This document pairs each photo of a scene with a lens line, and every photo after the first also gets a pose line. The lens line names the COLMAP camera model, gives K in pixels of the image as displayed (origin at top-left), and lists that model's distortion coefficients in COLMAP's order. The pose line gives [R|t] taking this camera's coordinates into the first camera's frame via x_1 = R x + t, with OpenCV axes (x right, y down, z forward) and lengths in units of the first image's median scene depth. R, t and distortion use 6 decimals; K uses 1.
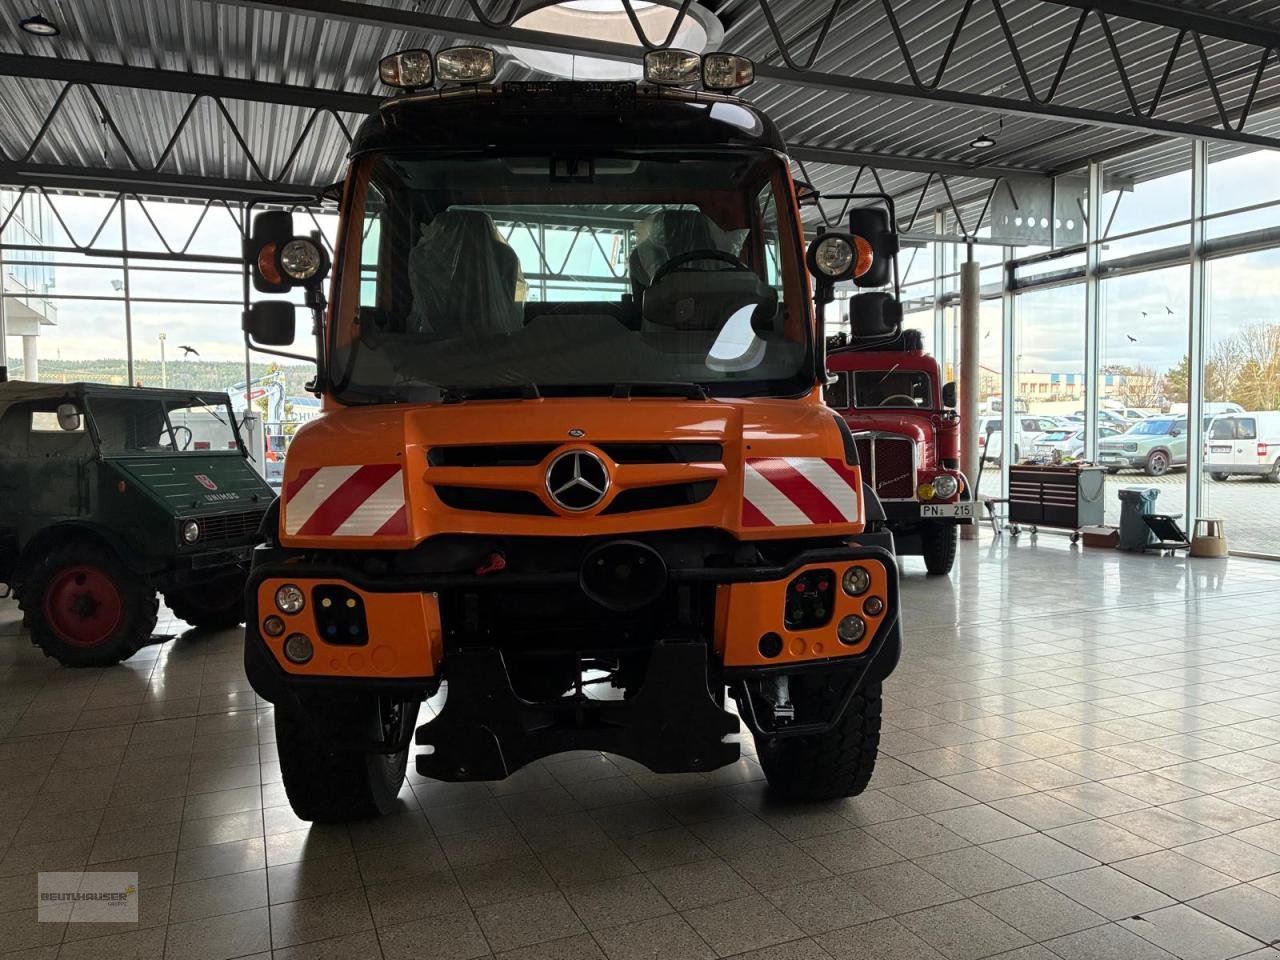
lens RADIAL K [[960.5, 0, 640.0], [0, 960.5, 480.0], [0, 0, 1]] dist [0.052615, -0.066371]
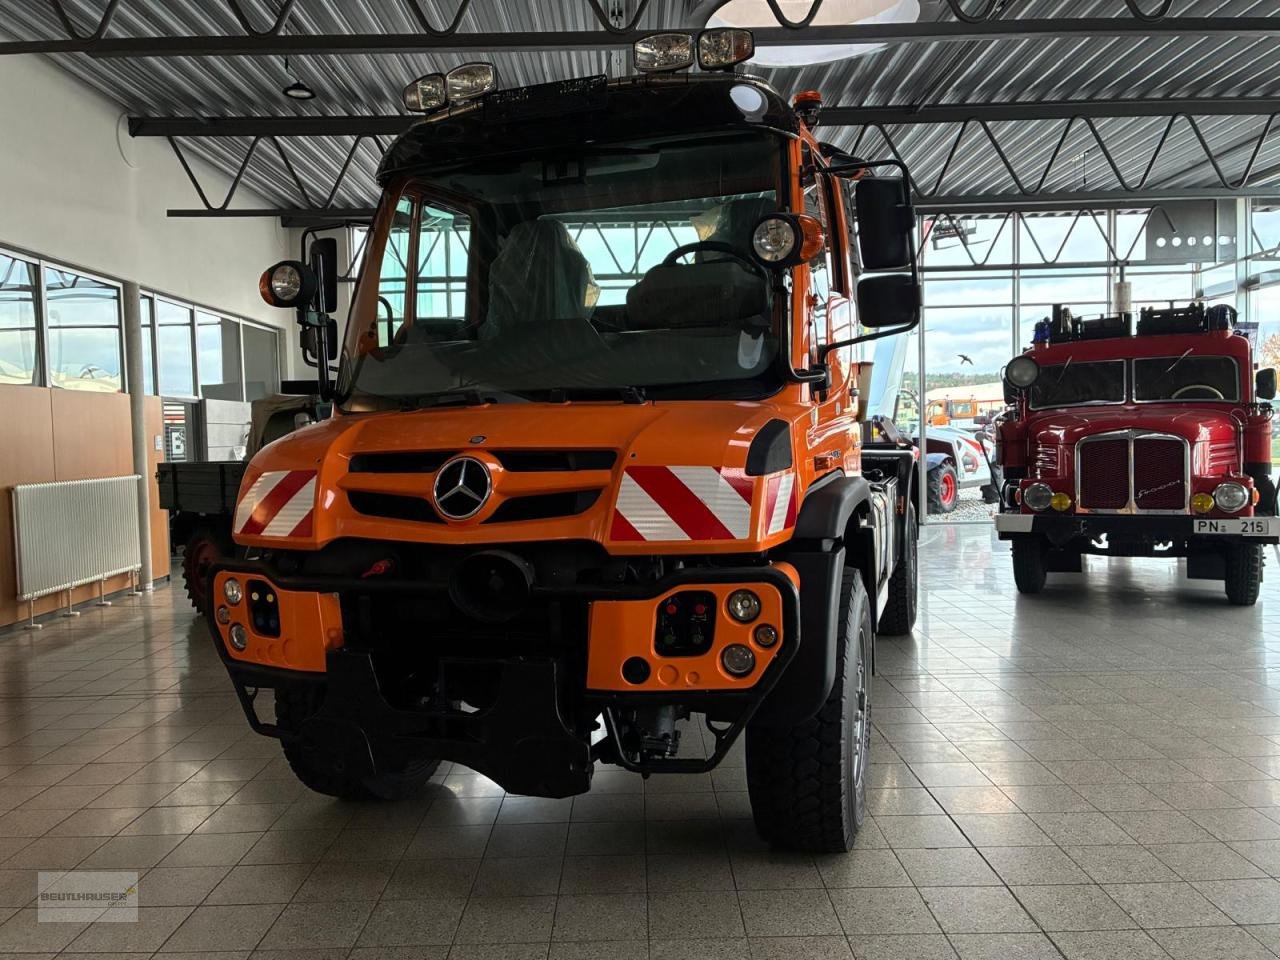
lens RADIAL K [[956.0, 0, 620.2], [0, 956.0, 475.5], [0, 0, 1]] dist [0.062626, -0.066587]
pose [[0.926347, 0.010758, -0.376518, 0.449042], [-0.012251, 0.999924, -0.001571, -0.012431], [0.376473, 0.006068, 0.926408, 0.140555]]
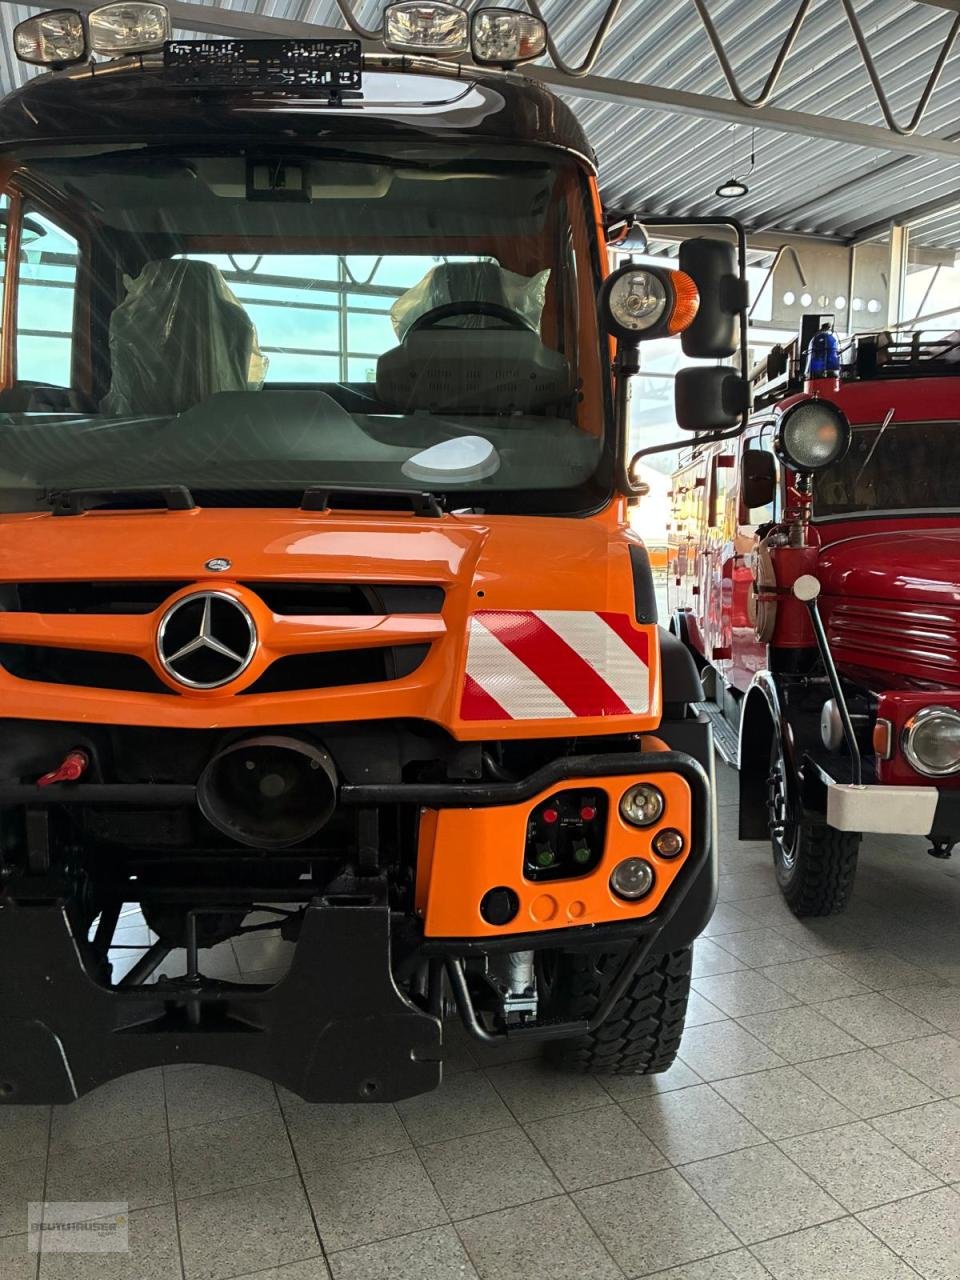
lens RADIAL K [[956.0, 0, 456.2], [0, 956.0, 649.6], [0, 0, 1]] dist [0.062626, -0.066587]
pose [[0.998183, 0.025742, -0.054479, 0.132731], [-0.022376, 0.997855, 0.061514, -0.035499], [0.055946, -0.060183, 0.996618, 0.361267]]
